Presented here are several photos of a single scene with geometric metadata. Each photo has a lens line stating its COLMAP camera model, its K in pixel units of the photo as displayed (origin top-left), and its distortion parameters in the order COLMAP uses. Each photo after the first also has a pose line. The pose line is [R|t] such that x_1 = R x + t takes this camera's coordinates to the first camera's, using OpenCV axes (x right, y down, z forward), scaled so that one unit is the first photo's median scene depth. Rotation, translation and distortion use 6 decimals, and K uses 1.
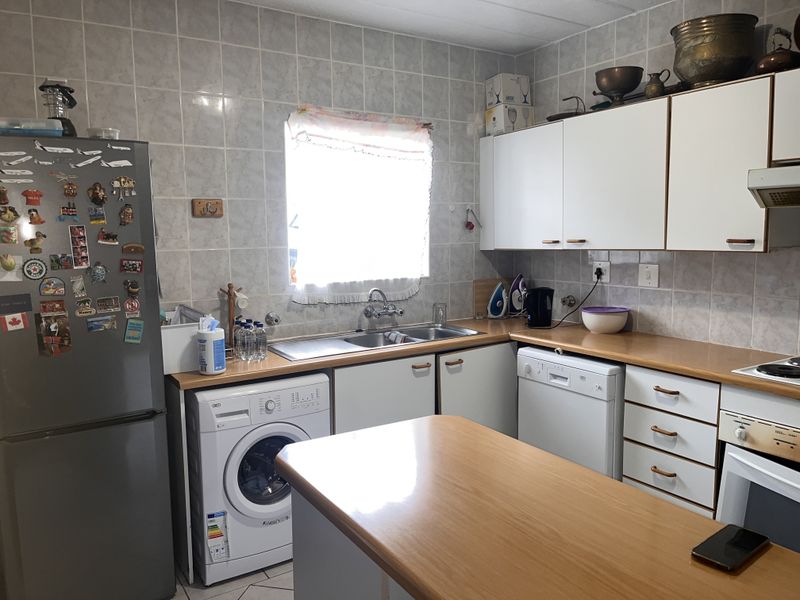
lens RADIAL K [[589.1, 0, 400.0], [0, 589.1, 300.0], [0, 0, 1]] dist [0.044576, -0.079341]
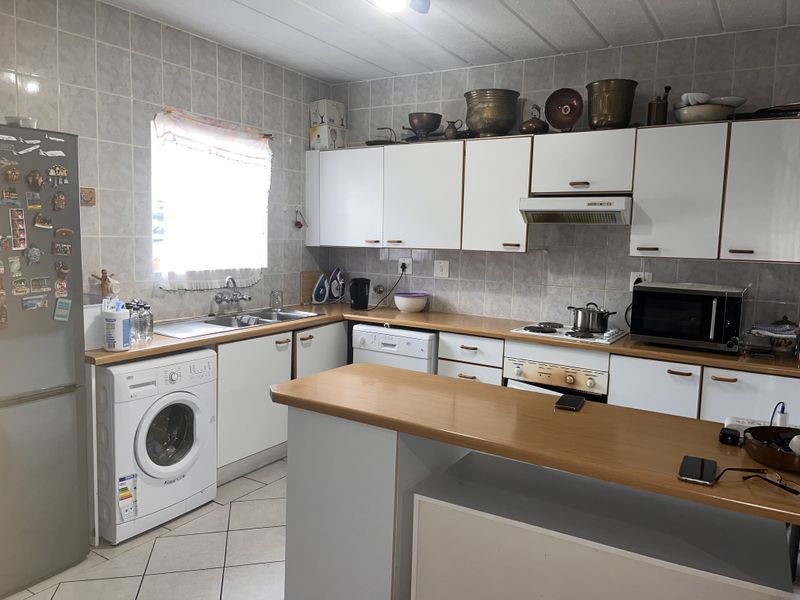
lens RADIAL K [[589.1, 0, 400.0], [0, 589.1, 300.0], [0, 0, 1]] dist [0.044576, -0.079341]
pose [[0.897694, -0.008600, 0.440537, -0.274608], [0.008633, 0.999961, 0.001929, 0.028181], [-0.440536, 0.002072, 0.897733, -0.173064]]
